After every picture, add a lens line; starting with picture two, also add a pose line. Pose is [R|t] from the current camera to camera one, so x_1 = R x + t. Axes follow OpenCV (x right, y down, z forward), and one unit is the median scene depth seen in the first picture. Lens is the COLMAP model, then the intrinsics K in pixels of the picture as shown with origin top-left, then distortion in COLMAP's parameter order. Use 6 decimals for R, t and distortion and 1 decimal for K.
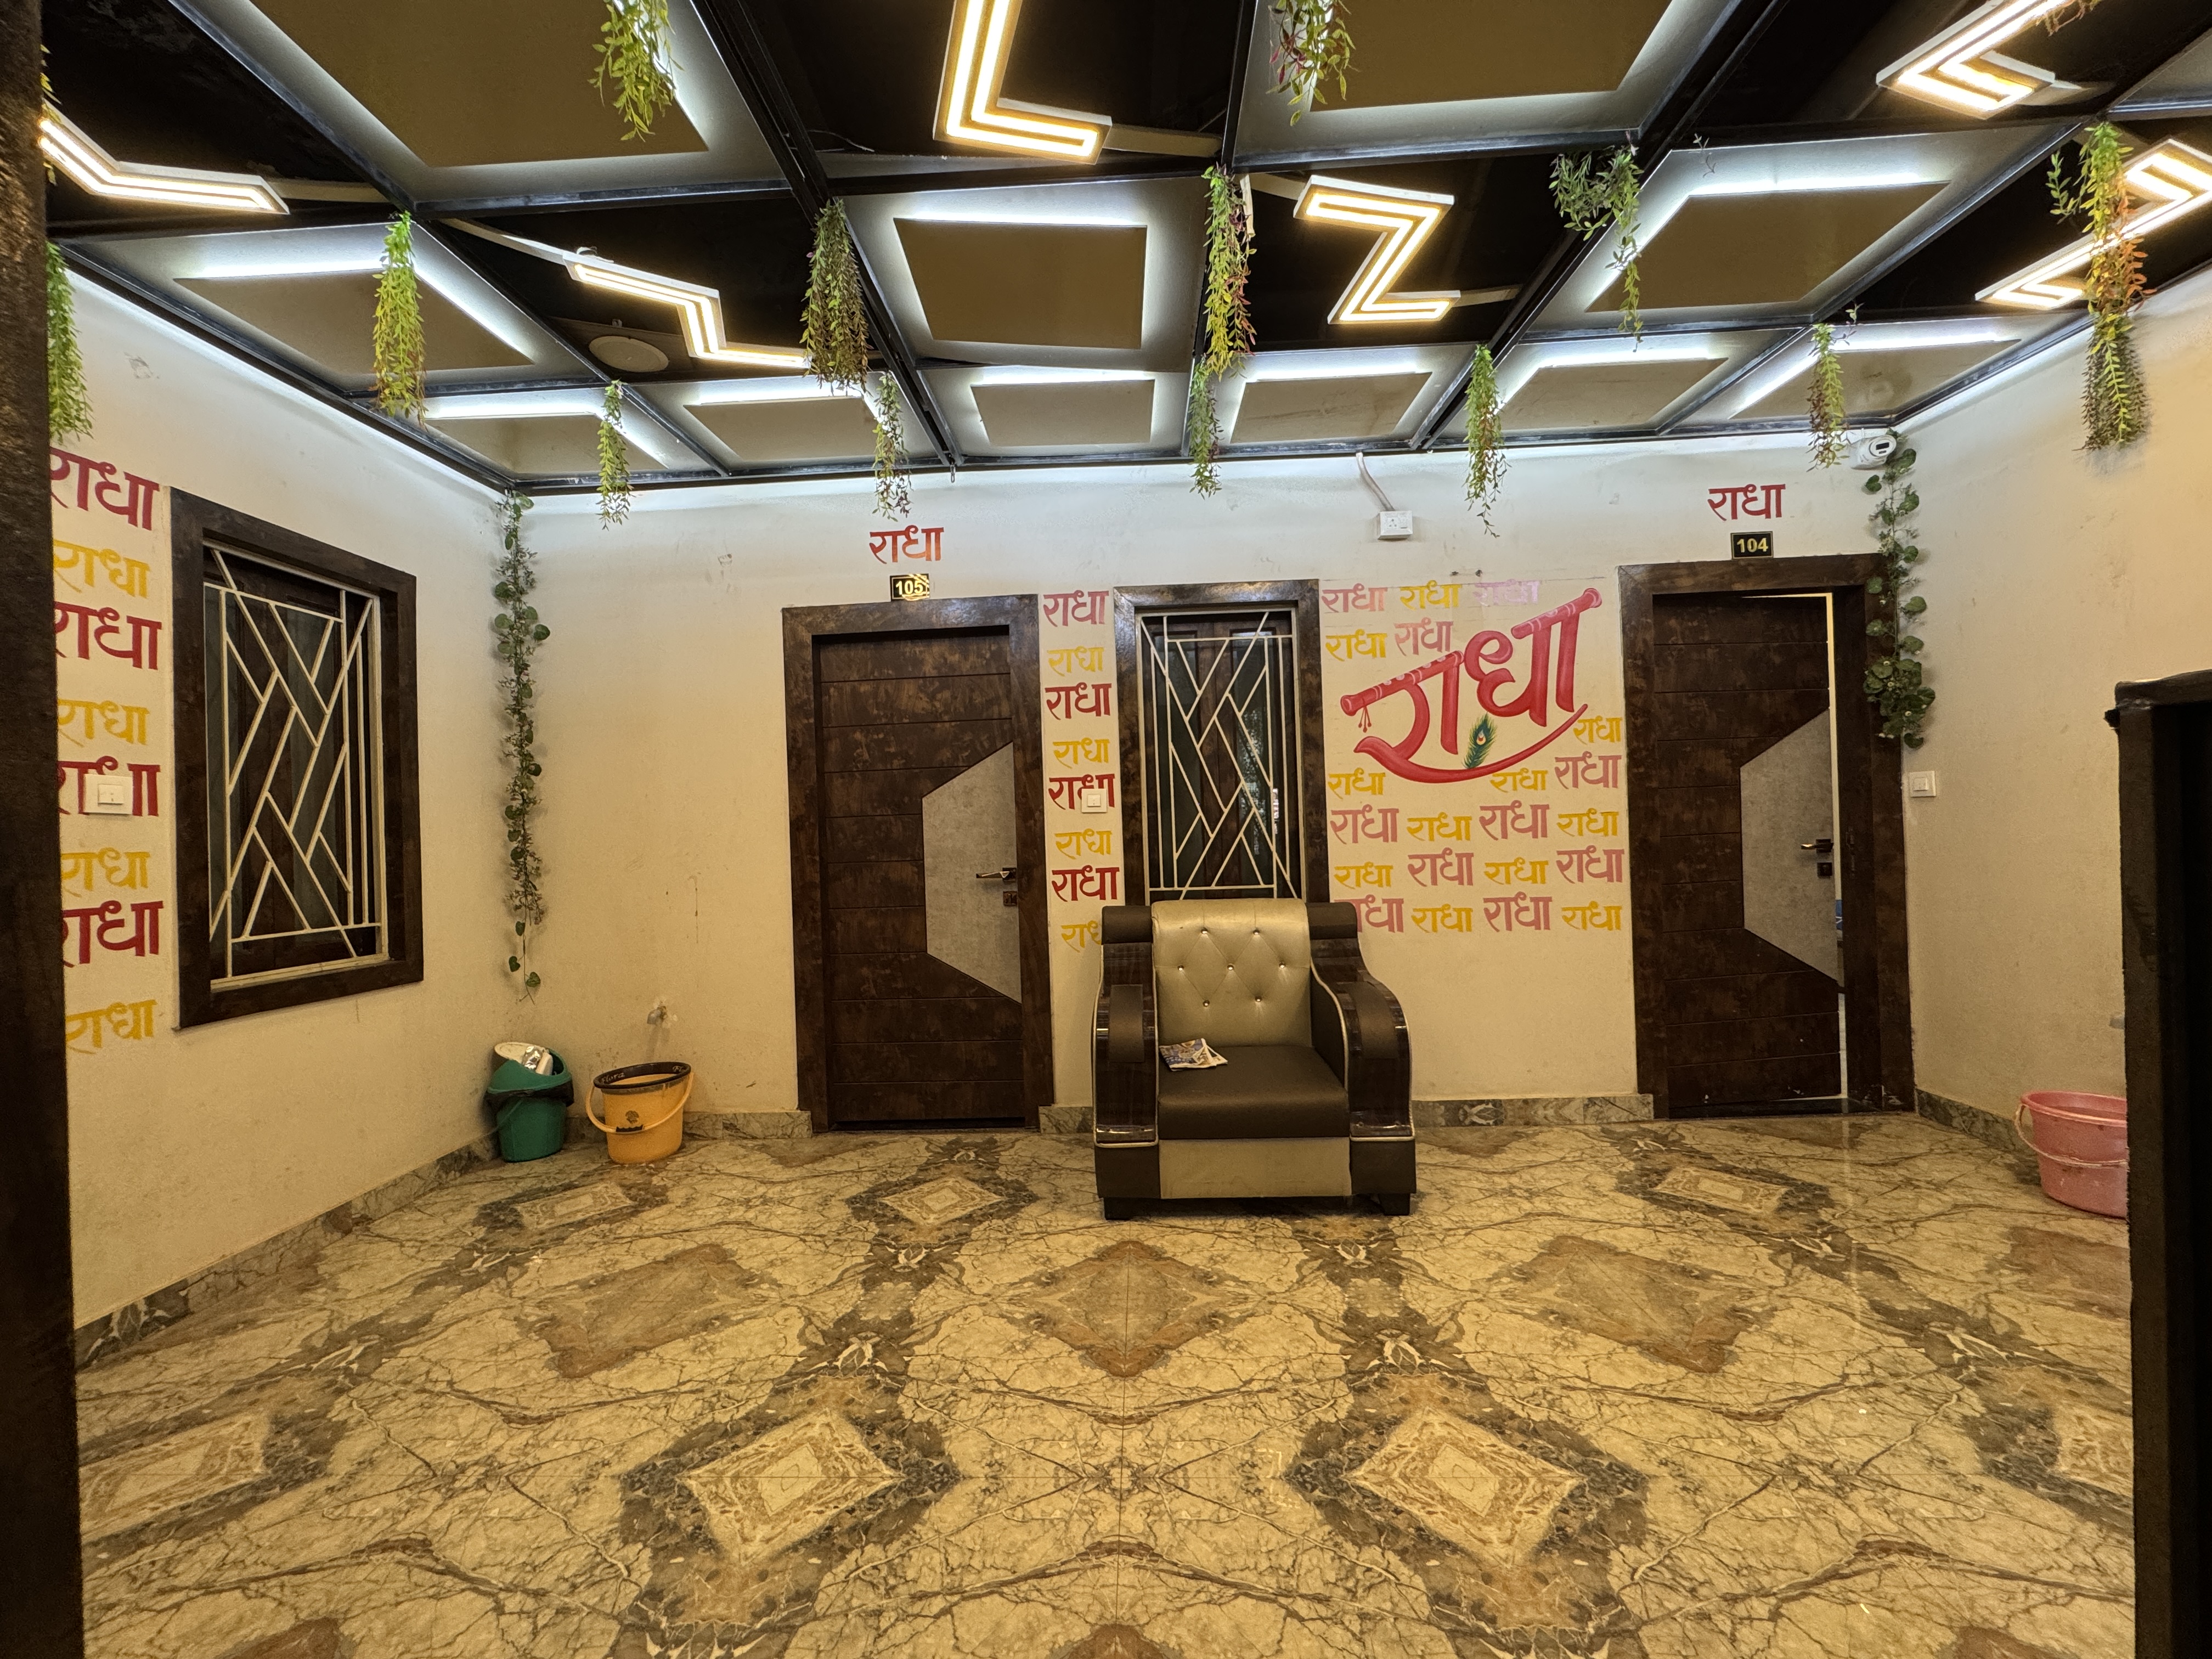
lens RADIAL K [[884.0, 0, 1097.4], [0, 884.0, 828.7], [0, 0, 1]] dist [-0.002887, 0.000603]
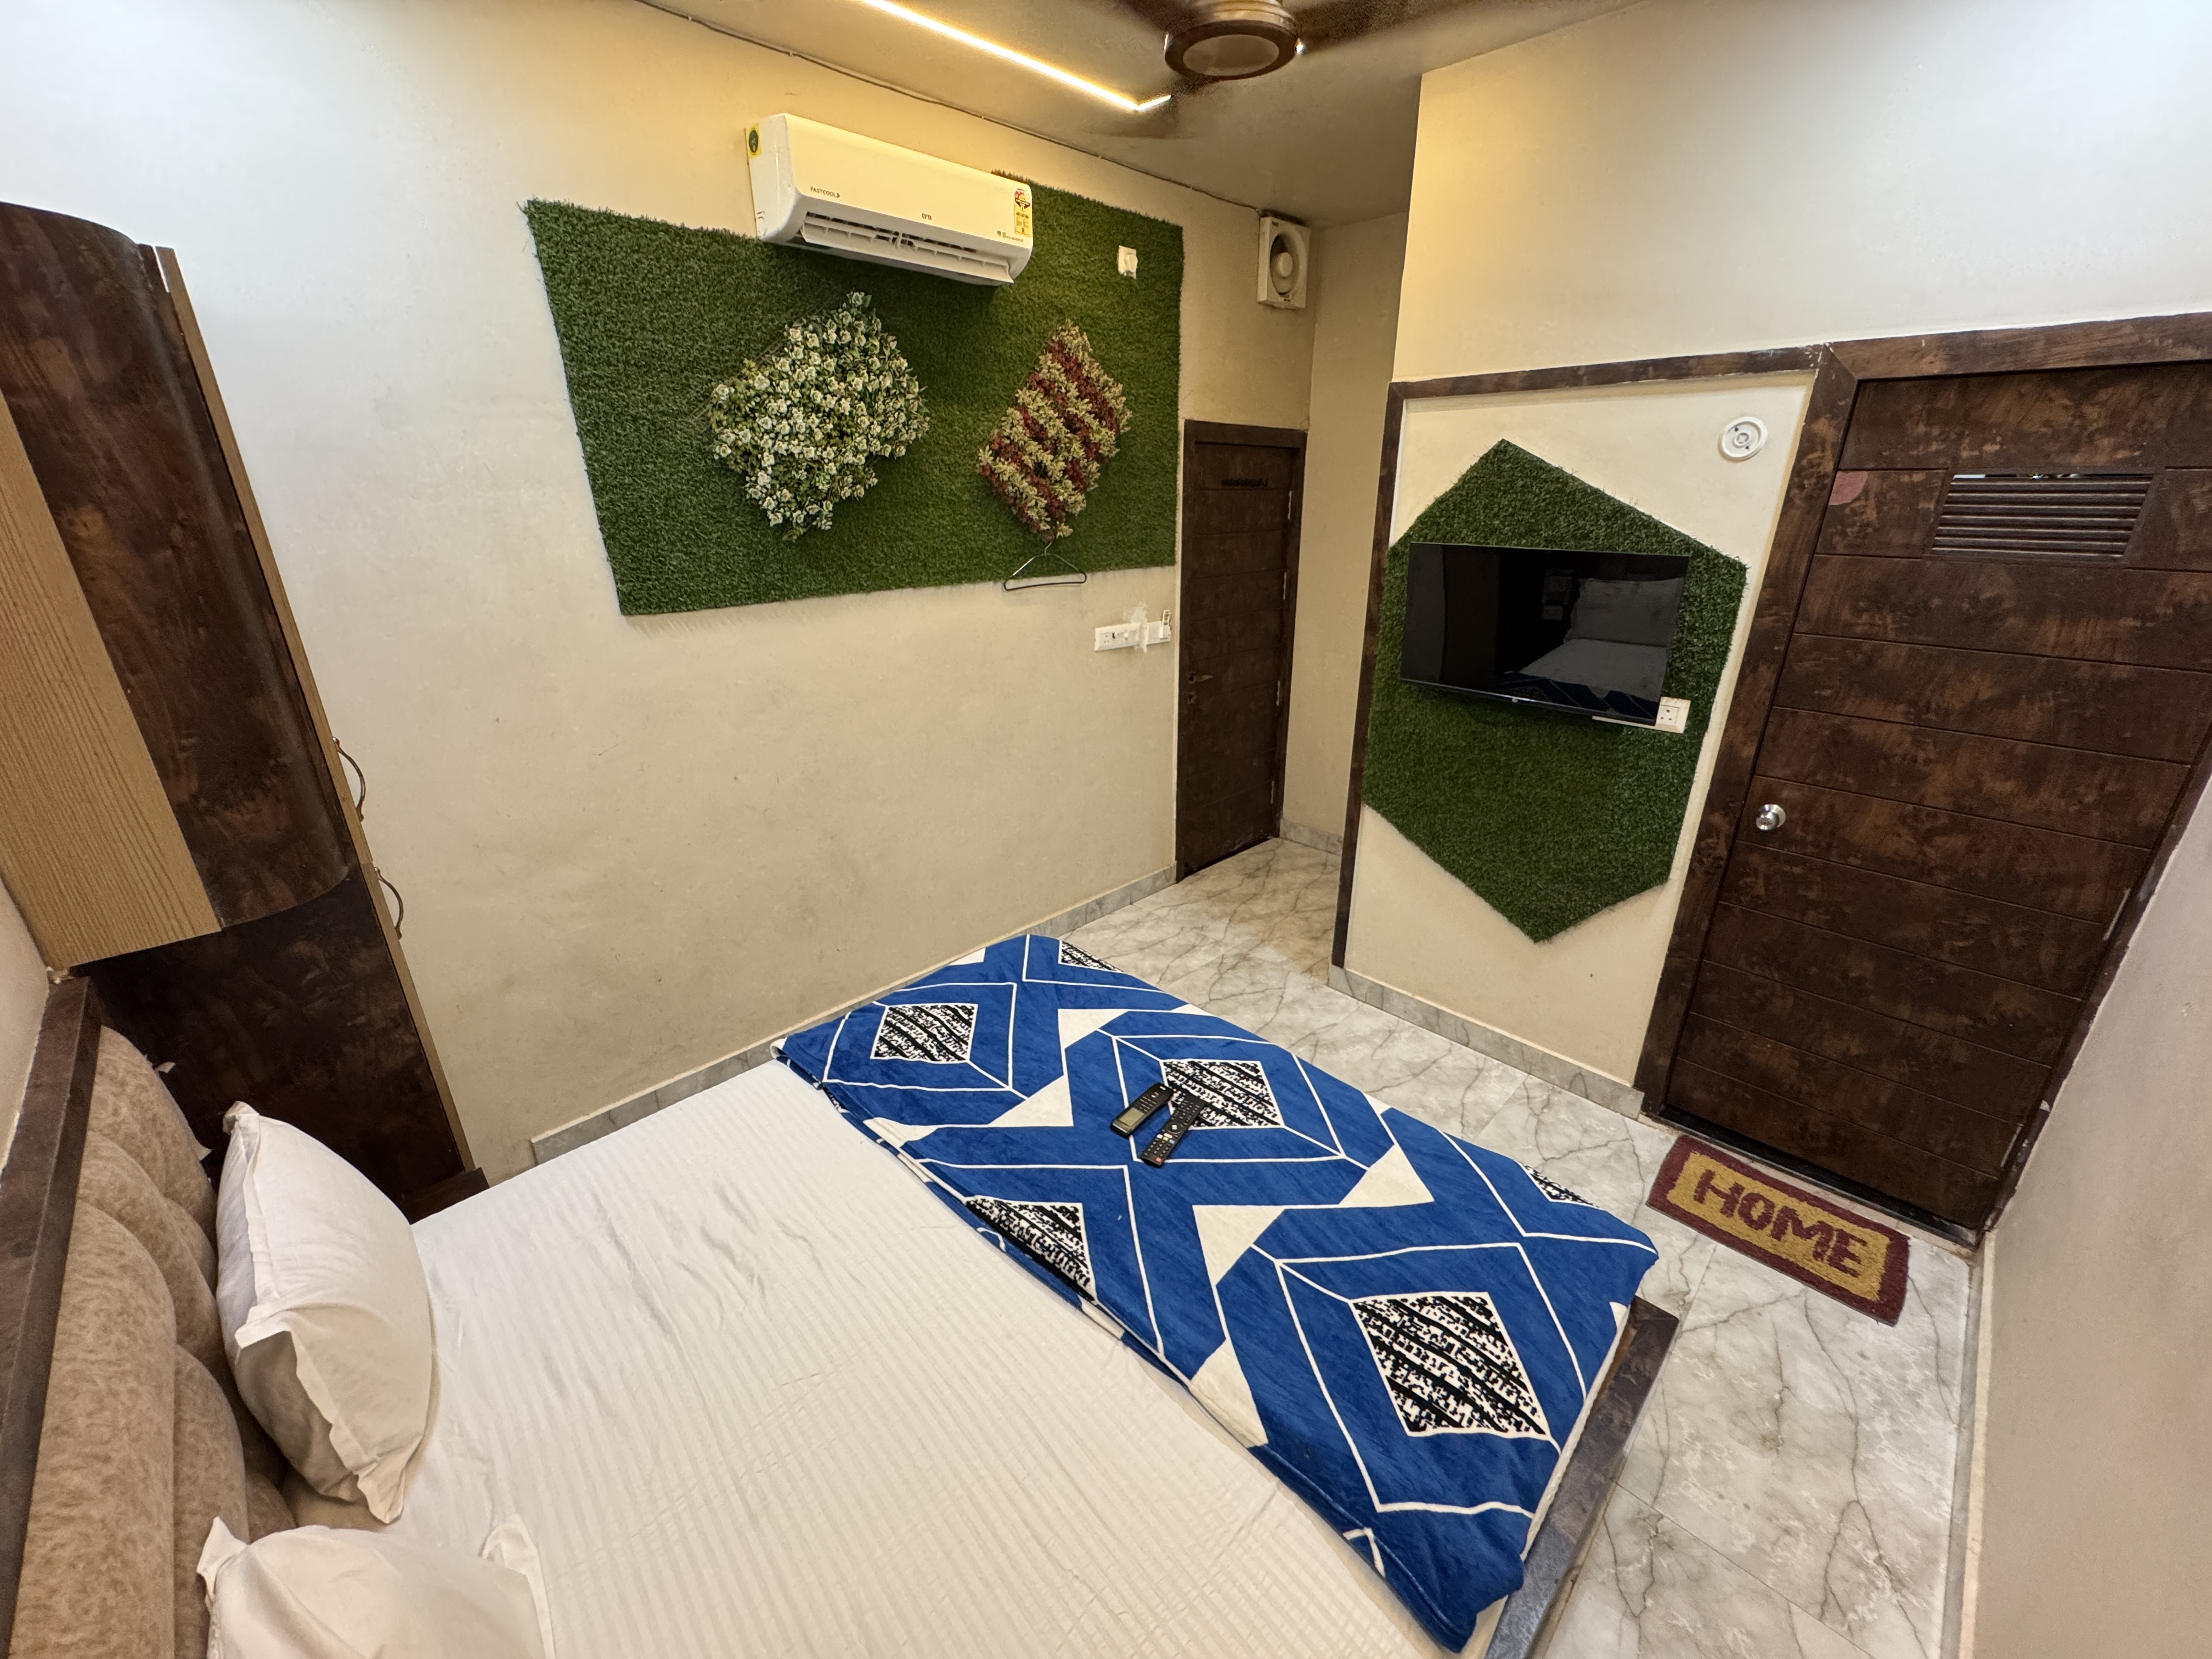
lens RADIAL K [[884.0, 0, 1105.0], [0, 884.0, 824.5], [0, 0, 1]] dist [-0.002887, 0.000603]
pose [[0.740868, 0.273606, -0.613395, -0.241947], [-0.017644, 0.920879, 0.389449, -0.392142], [0.671418, -0.277708, 0.687078, 0.235678]]
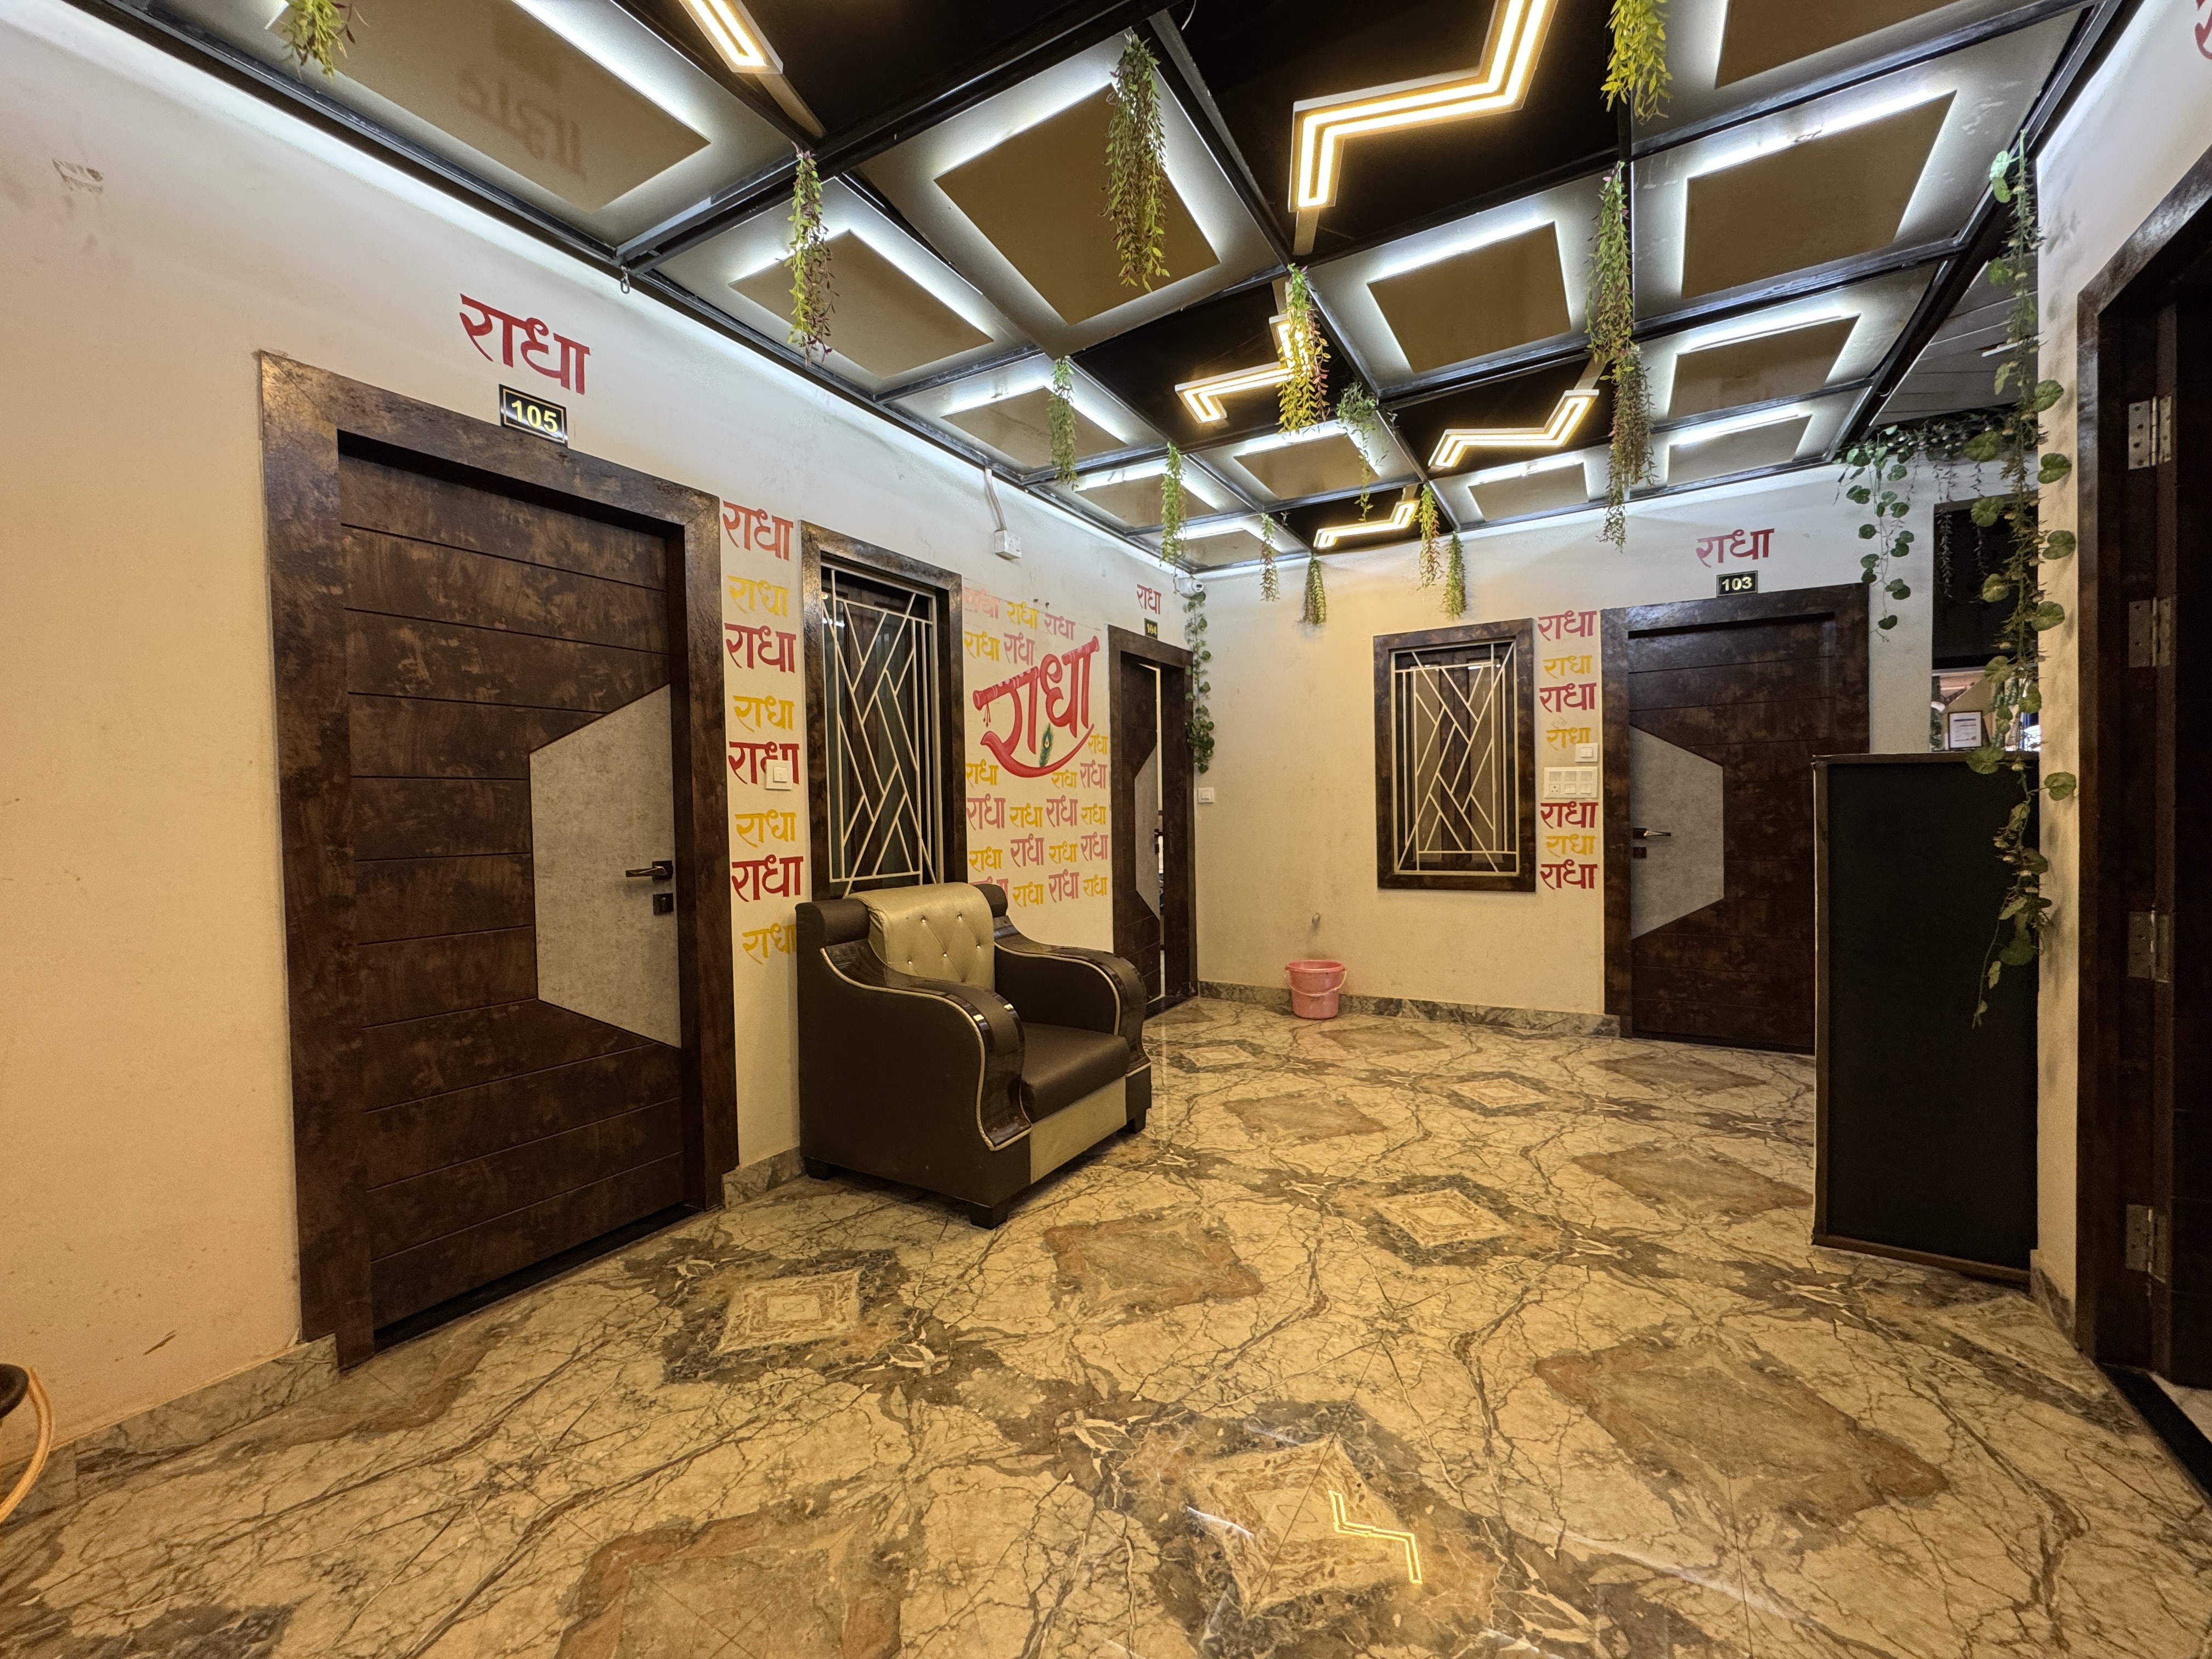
lens RADIAL K [[884.0, 0, 1113.6], [0, 884.0, 828.3], [0, 0, 1]] dist [-0.002887, 0.000603]
pose [[0.474351, 0.007525, 0.880304, -0.574422], [0.000686, 0.999960, -0.008917, 0.025056], [-0.880335, 0.004834, 0.474327, 0.346764]]
